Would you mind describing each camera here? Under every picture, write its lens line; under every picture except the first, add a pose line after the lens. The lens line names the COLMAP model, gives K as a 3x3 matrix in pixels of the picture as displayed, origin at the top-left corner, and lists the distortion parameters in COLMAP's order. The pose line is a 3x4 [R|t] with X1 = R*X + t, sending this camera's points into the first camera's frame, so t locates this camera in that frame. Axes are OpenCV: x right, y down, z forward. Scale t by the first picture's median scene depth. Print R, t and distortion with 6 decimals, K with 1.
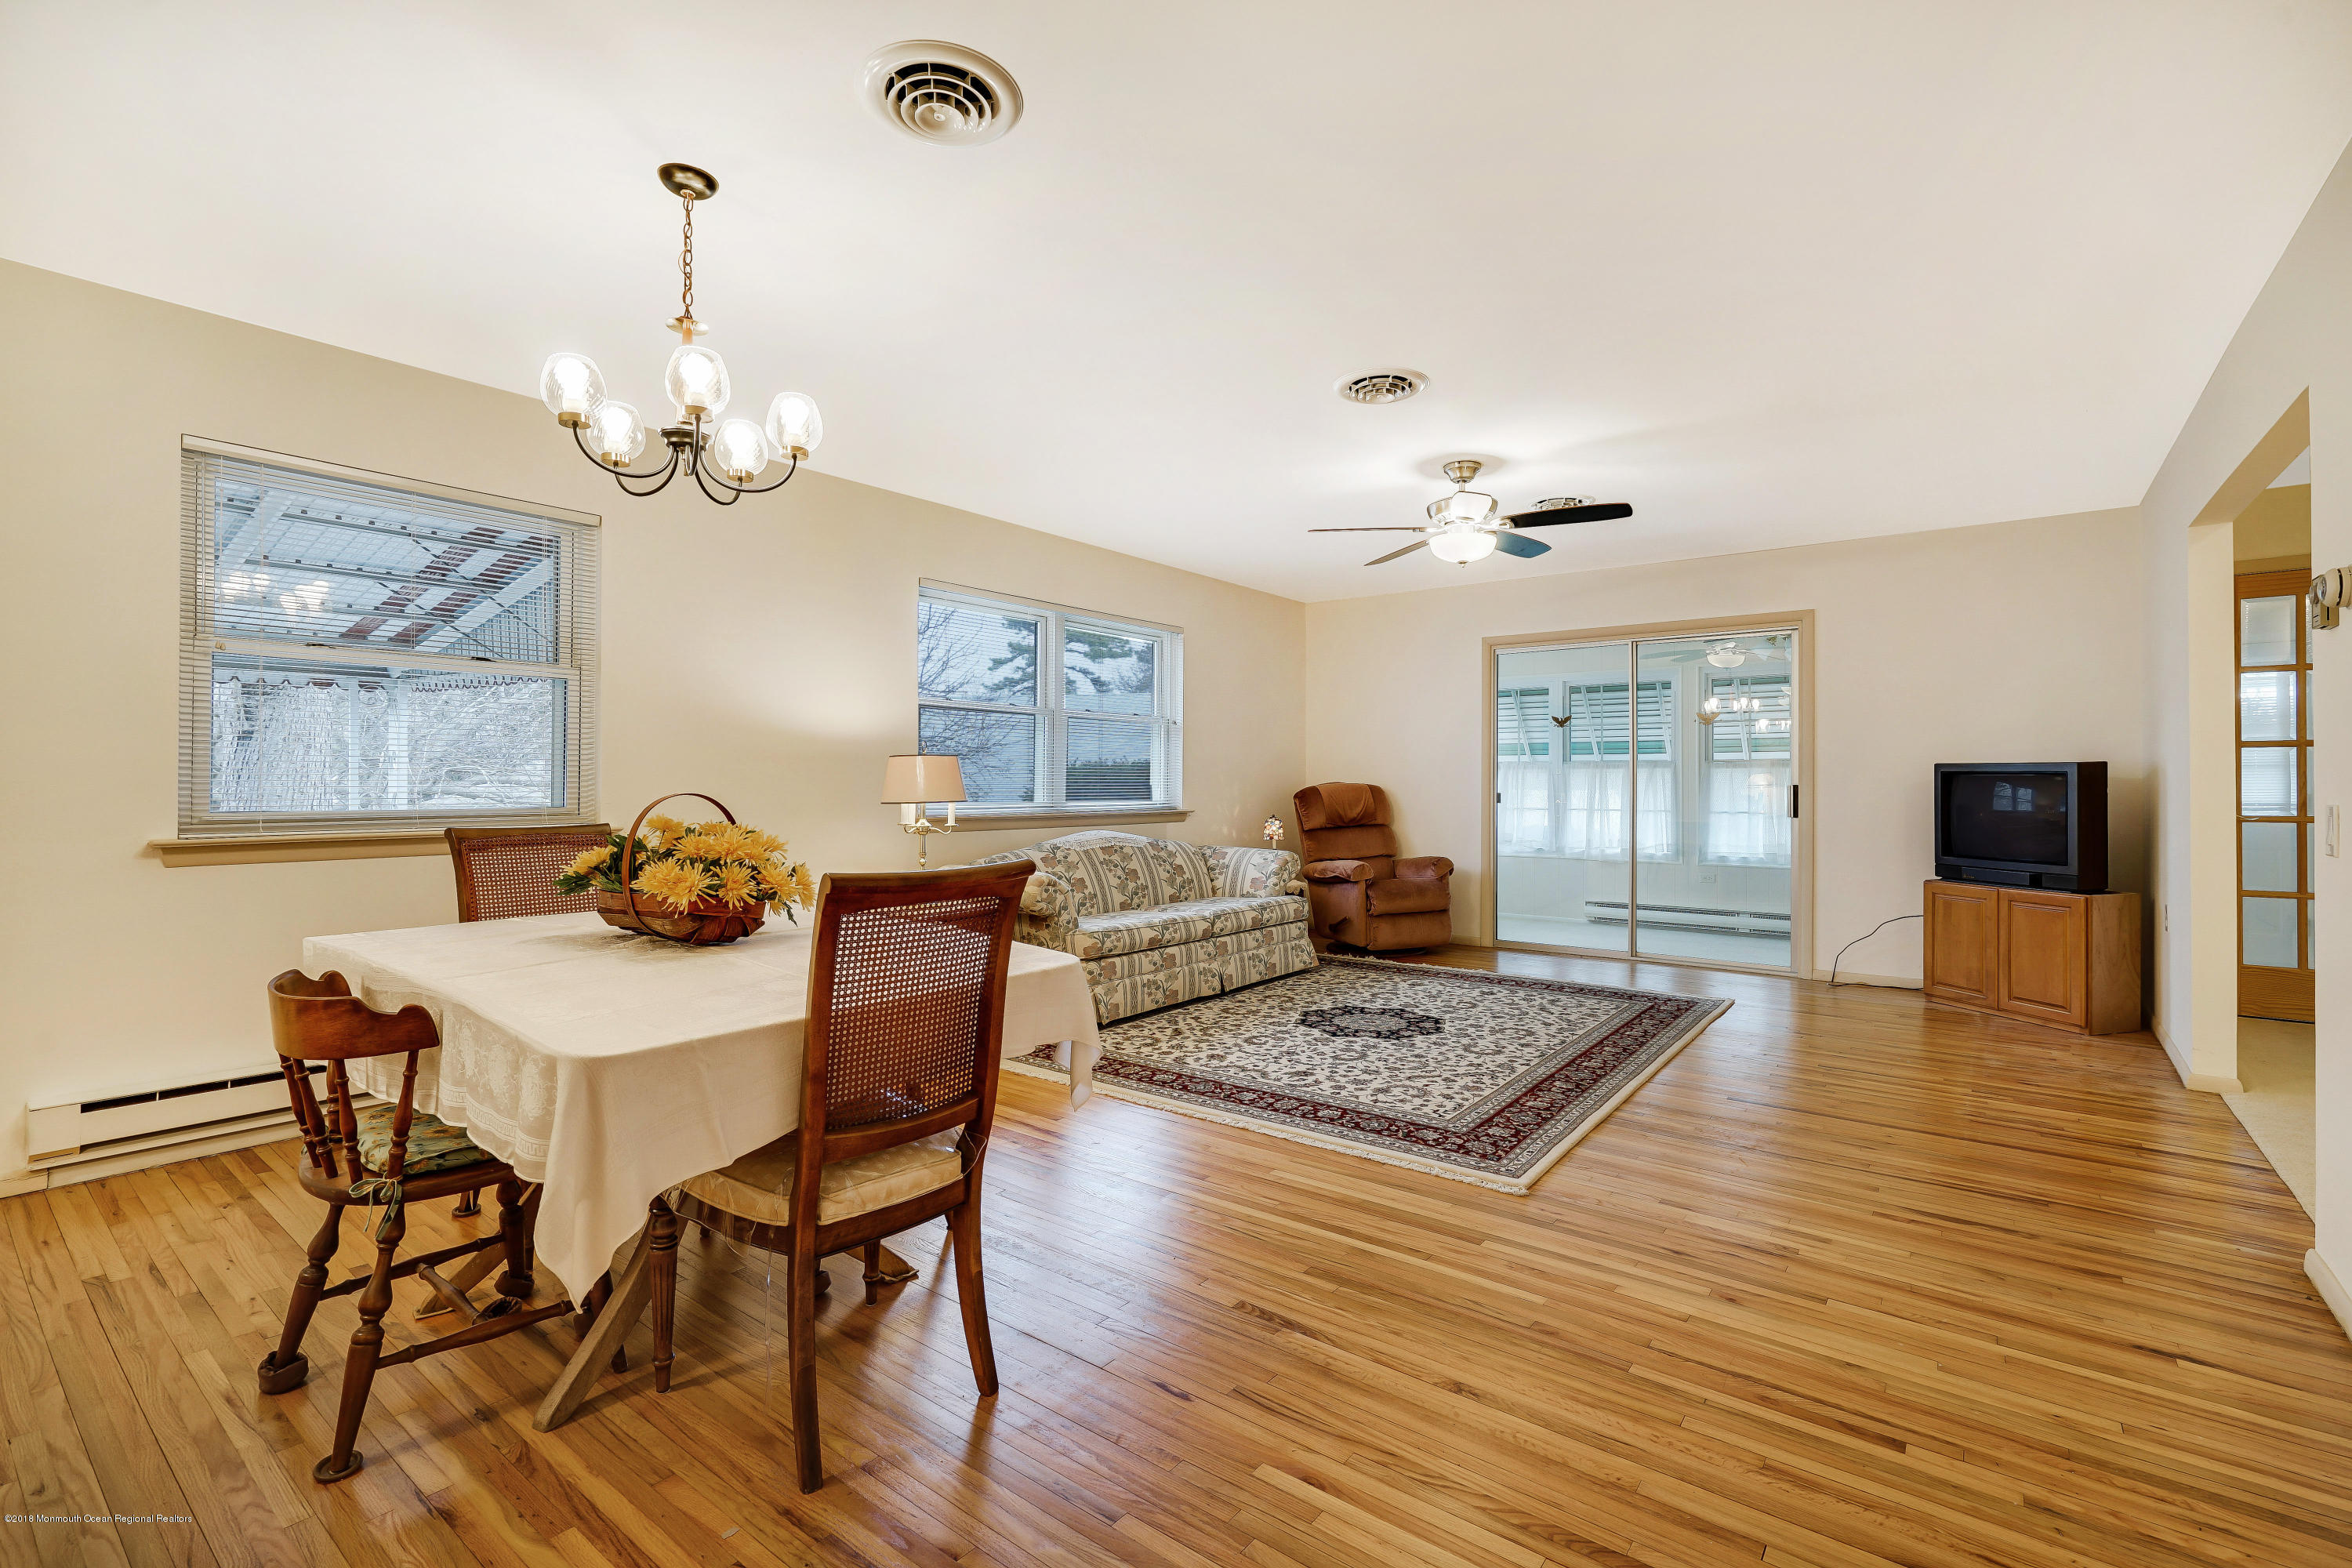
lens RADIAL K [[1051.7, 0, 1169.8], [0, 1051.7, 781.2], [0, 0, 1]] dist [-0.006998, 0.002911]
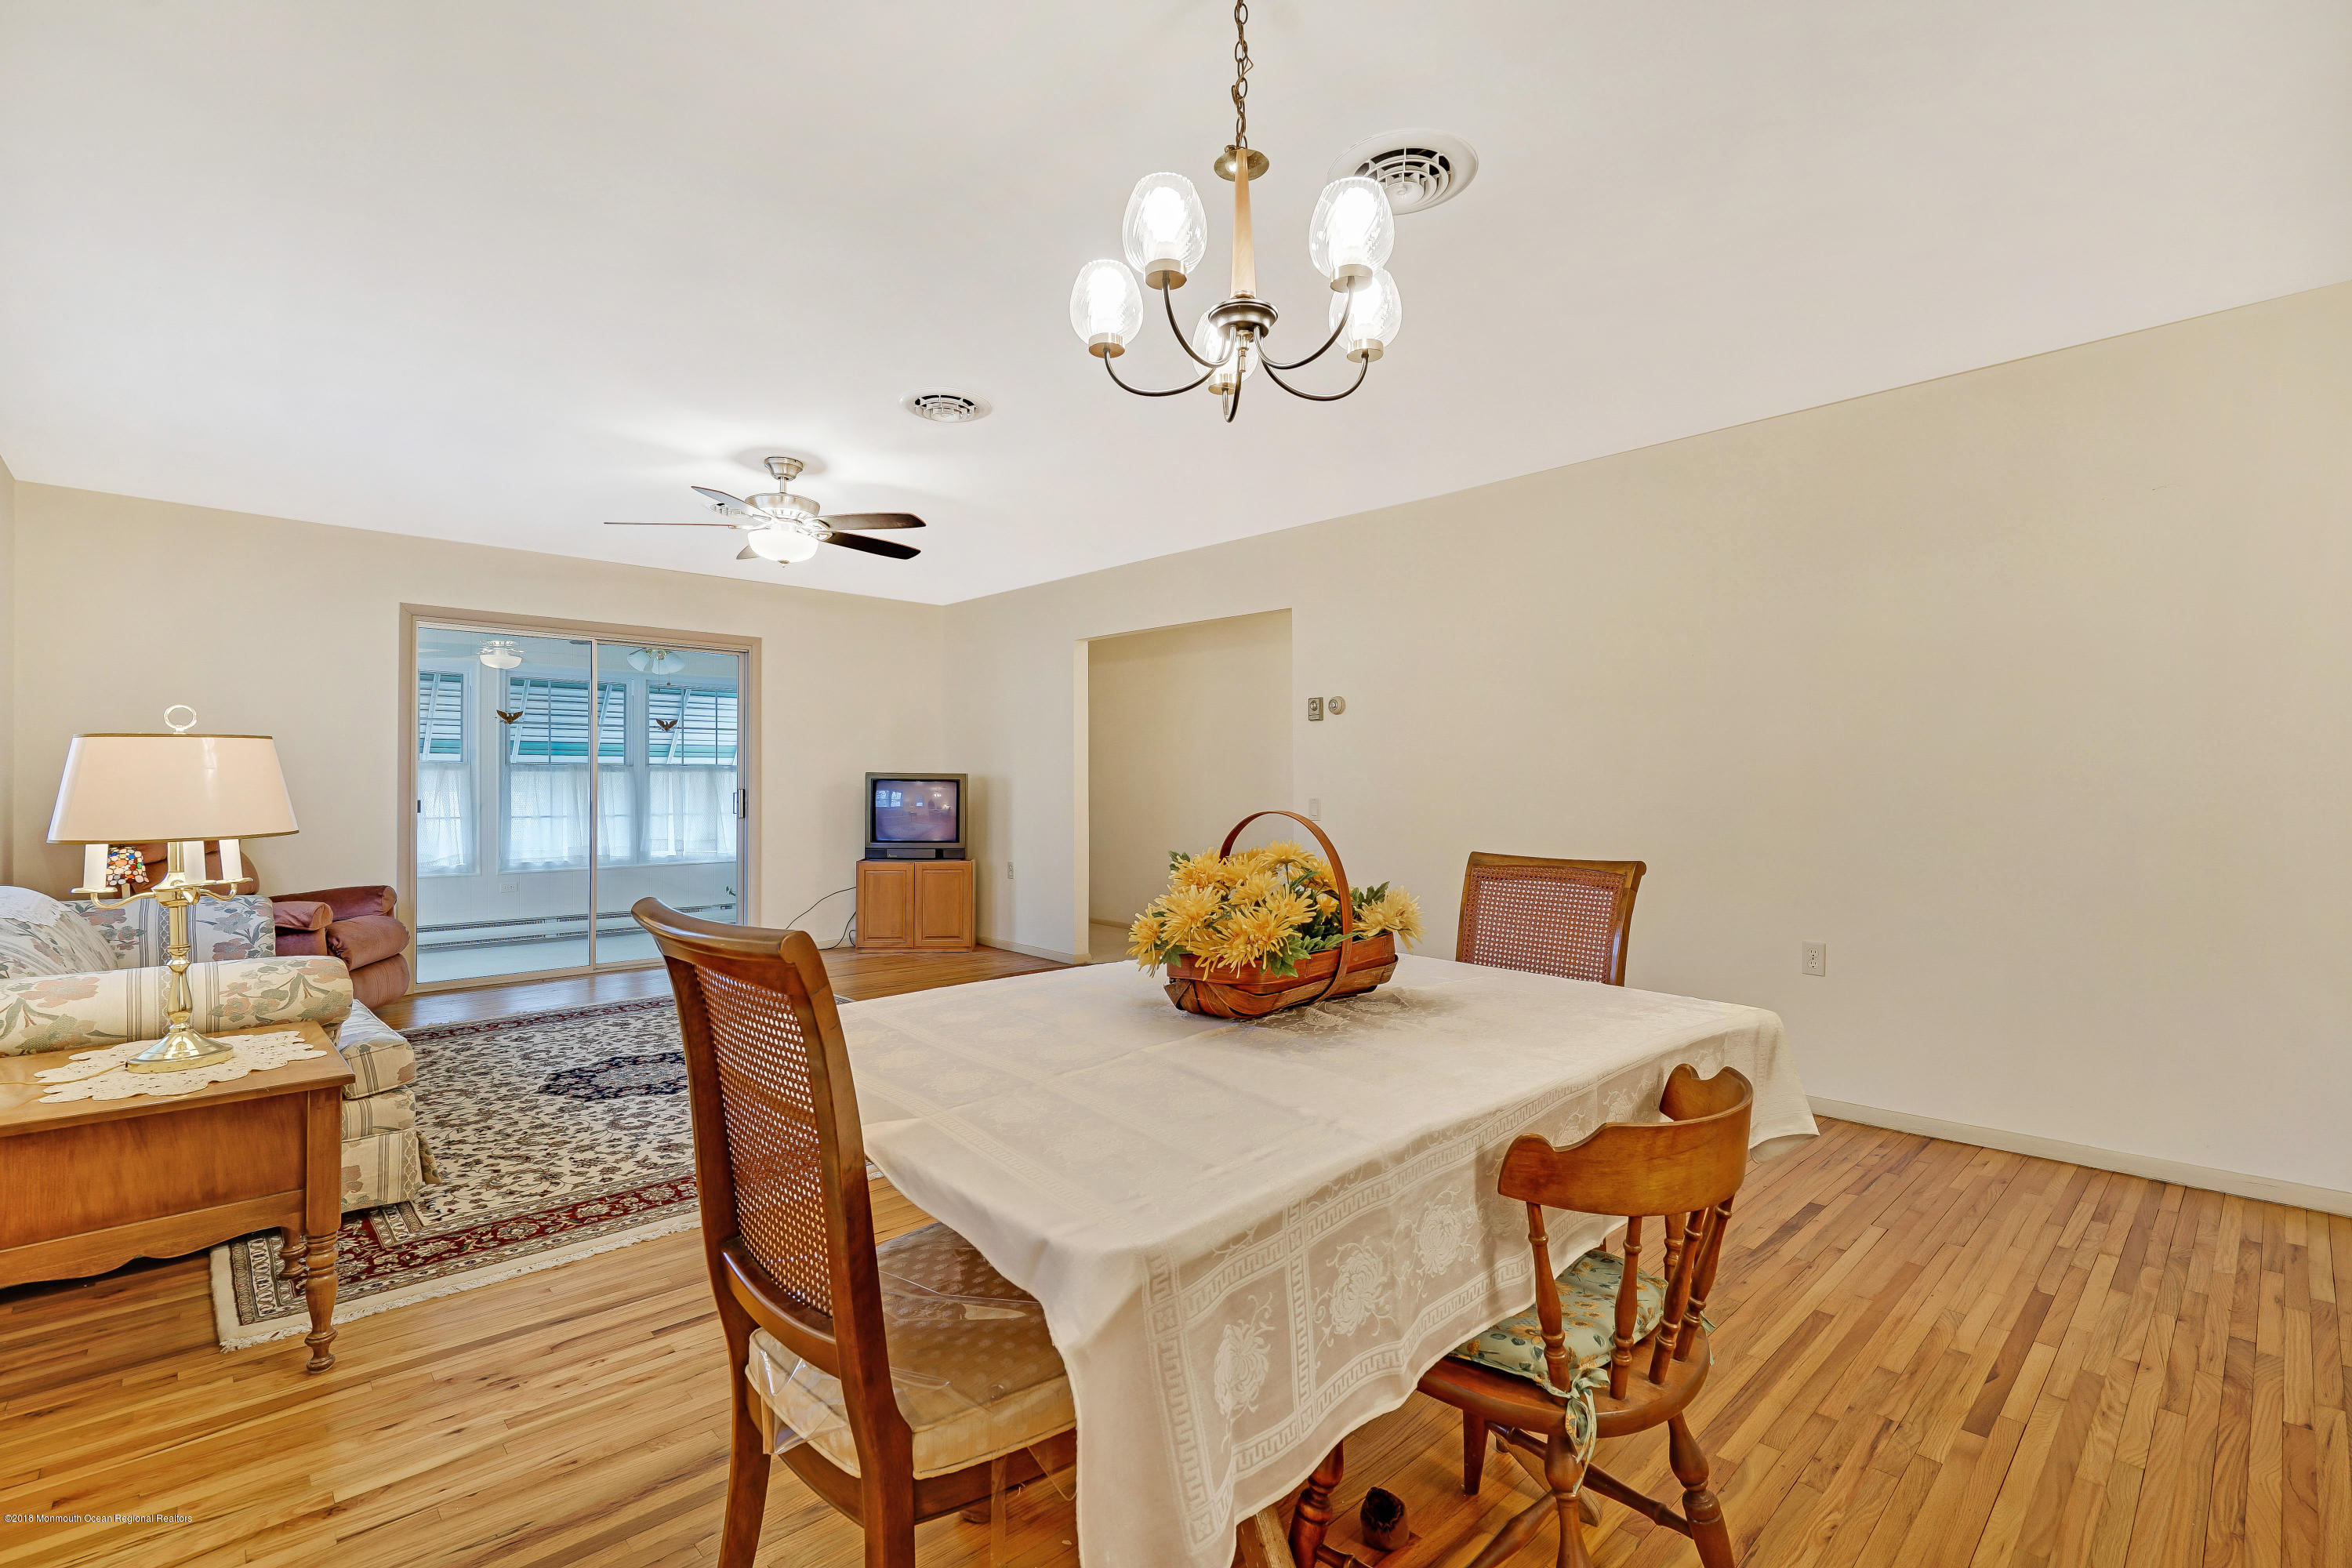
lens RADIAL K [[1051.7, 0, 1169.8], [0, 1051.7, 781.2], [0, 0, 1]] dist [-0.006998, 0.002911]
pose [[0.151169, 0.003318, 0.988502, -0.720022], [-0.001706, 0.999994, -0.003096, -0.003333], [-0.988507, -0.001219, 0.151173, 0.575730]]
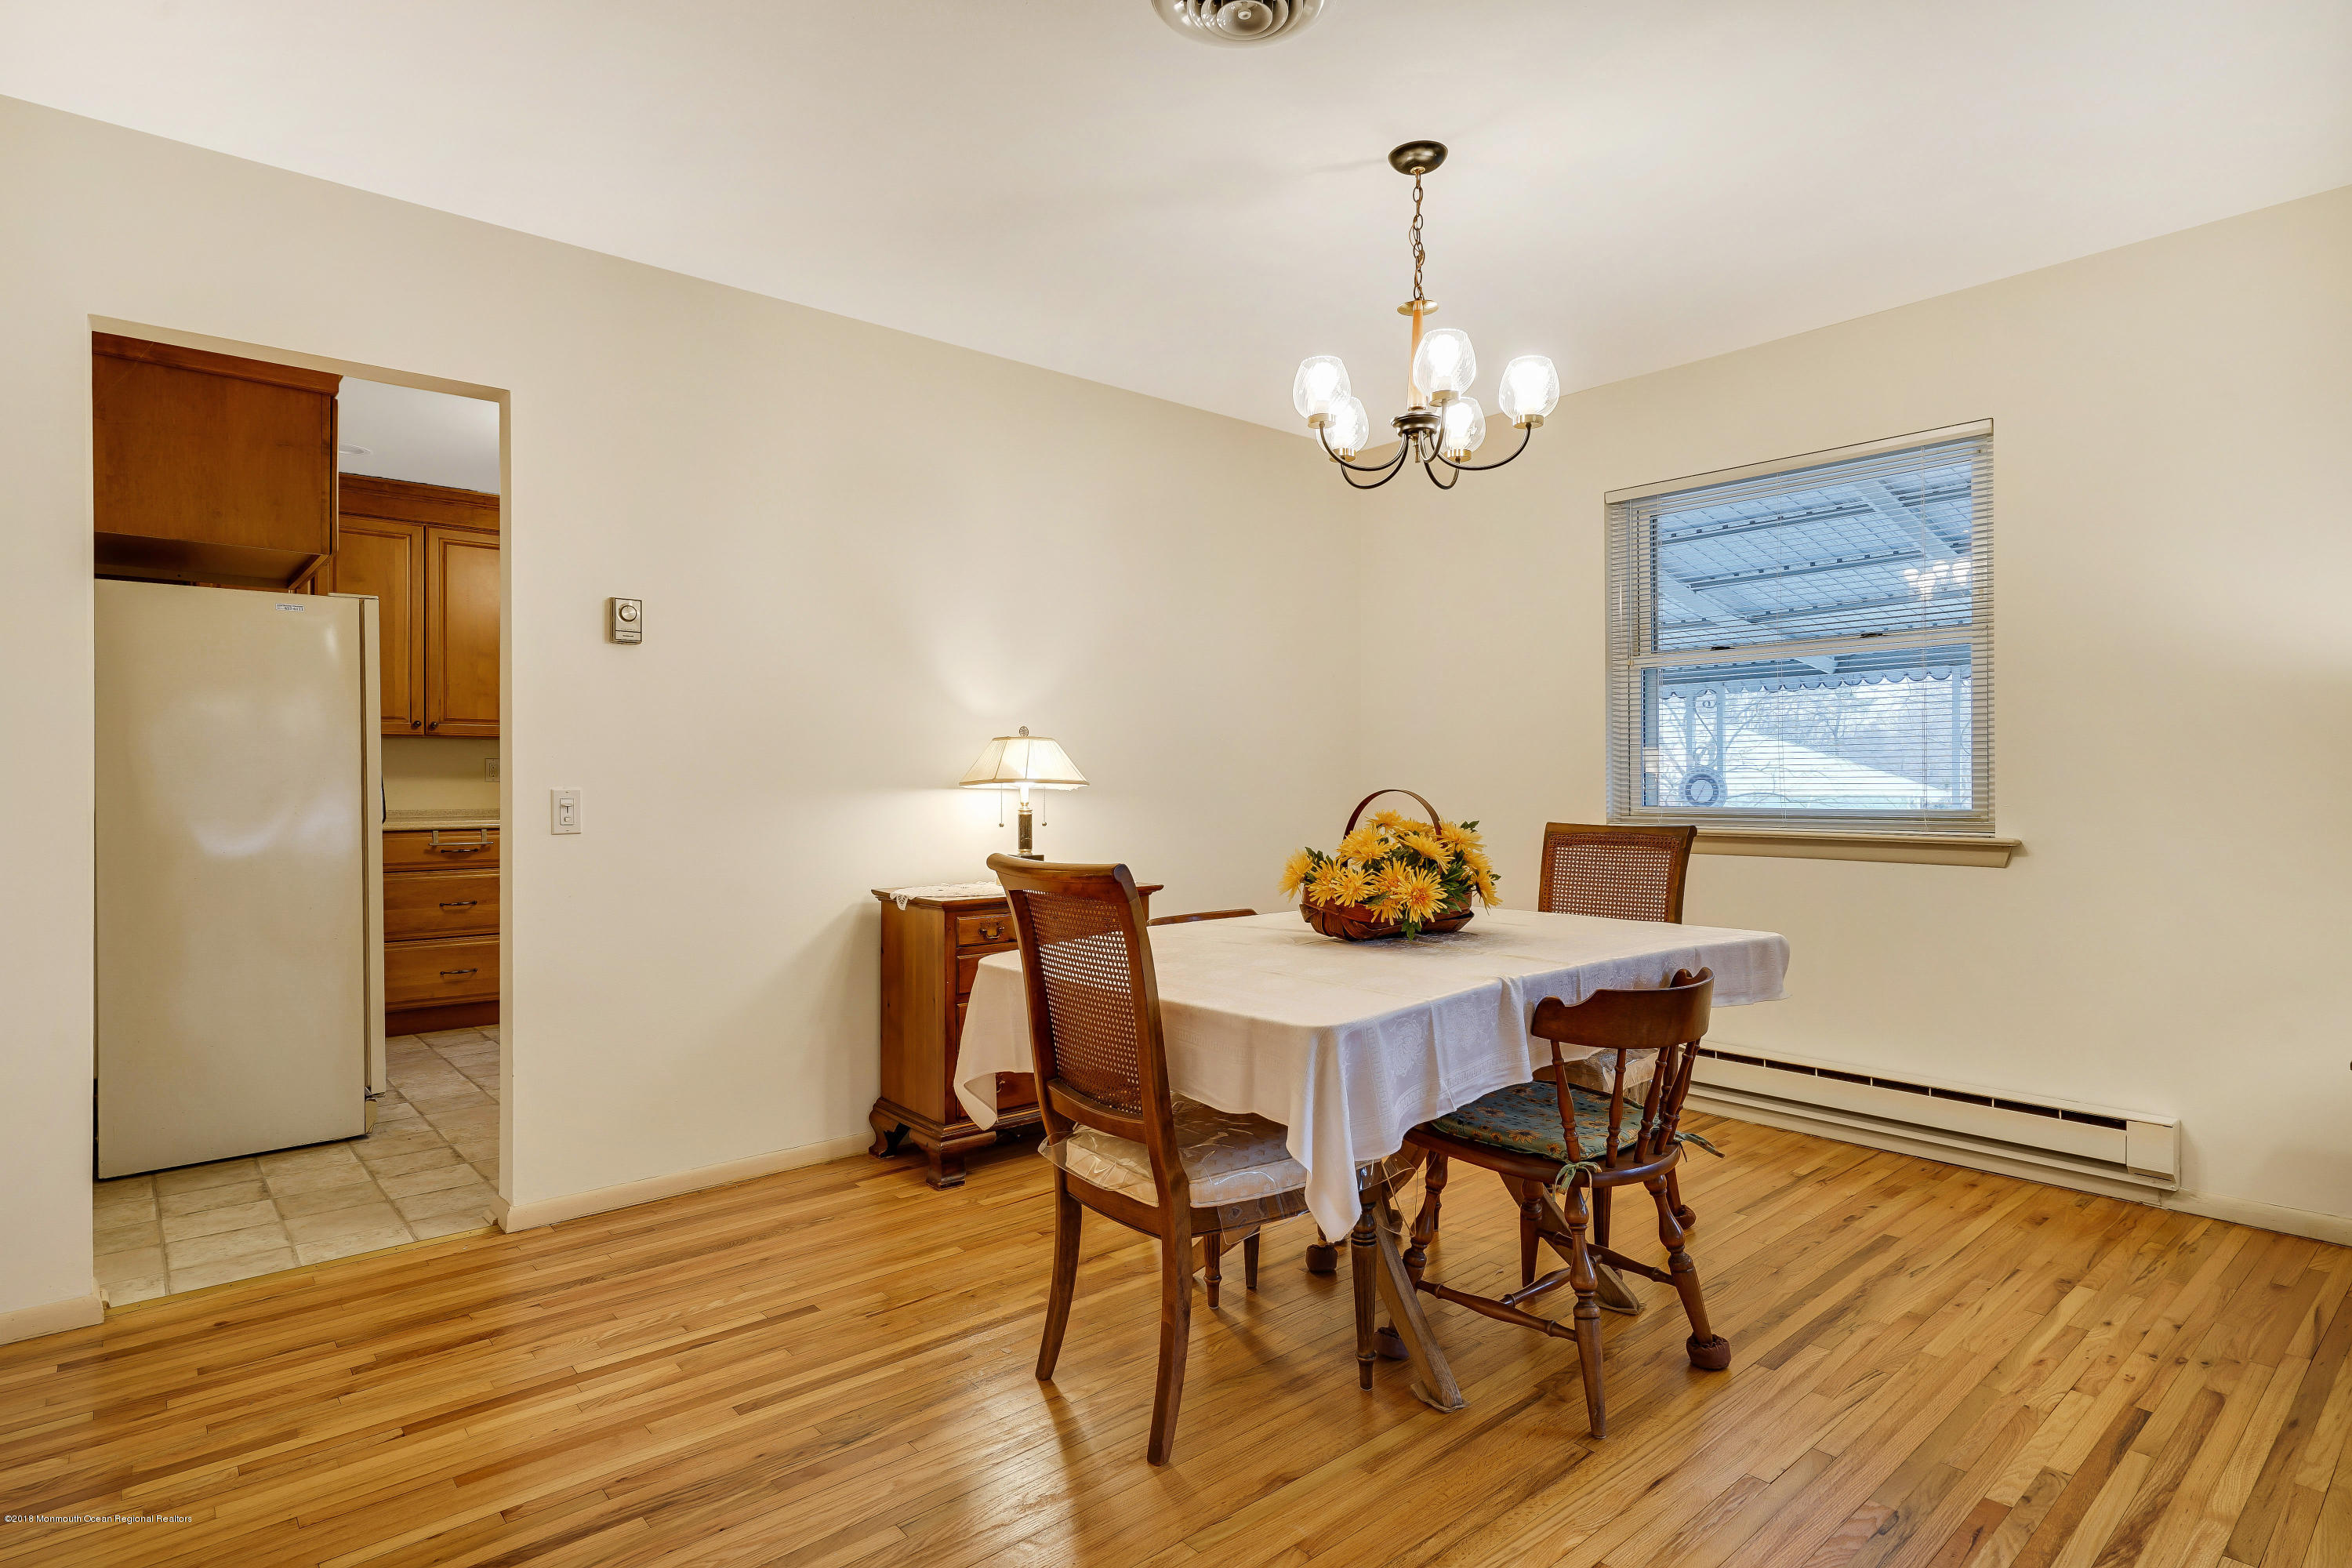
lens RADIAL K [[1223.8, 0, 1168.5], [0, 1223.8, 778.5], [0, 0, 1]] dist [-0.000247, 0.001319]
pose [[-0.193362, -0.004868, -0.981115, 0.423866], [0.004578, 0.999972, -0.005864, 0.004564], [0.981117, -0.005626, -0.193334, 0.605914]]
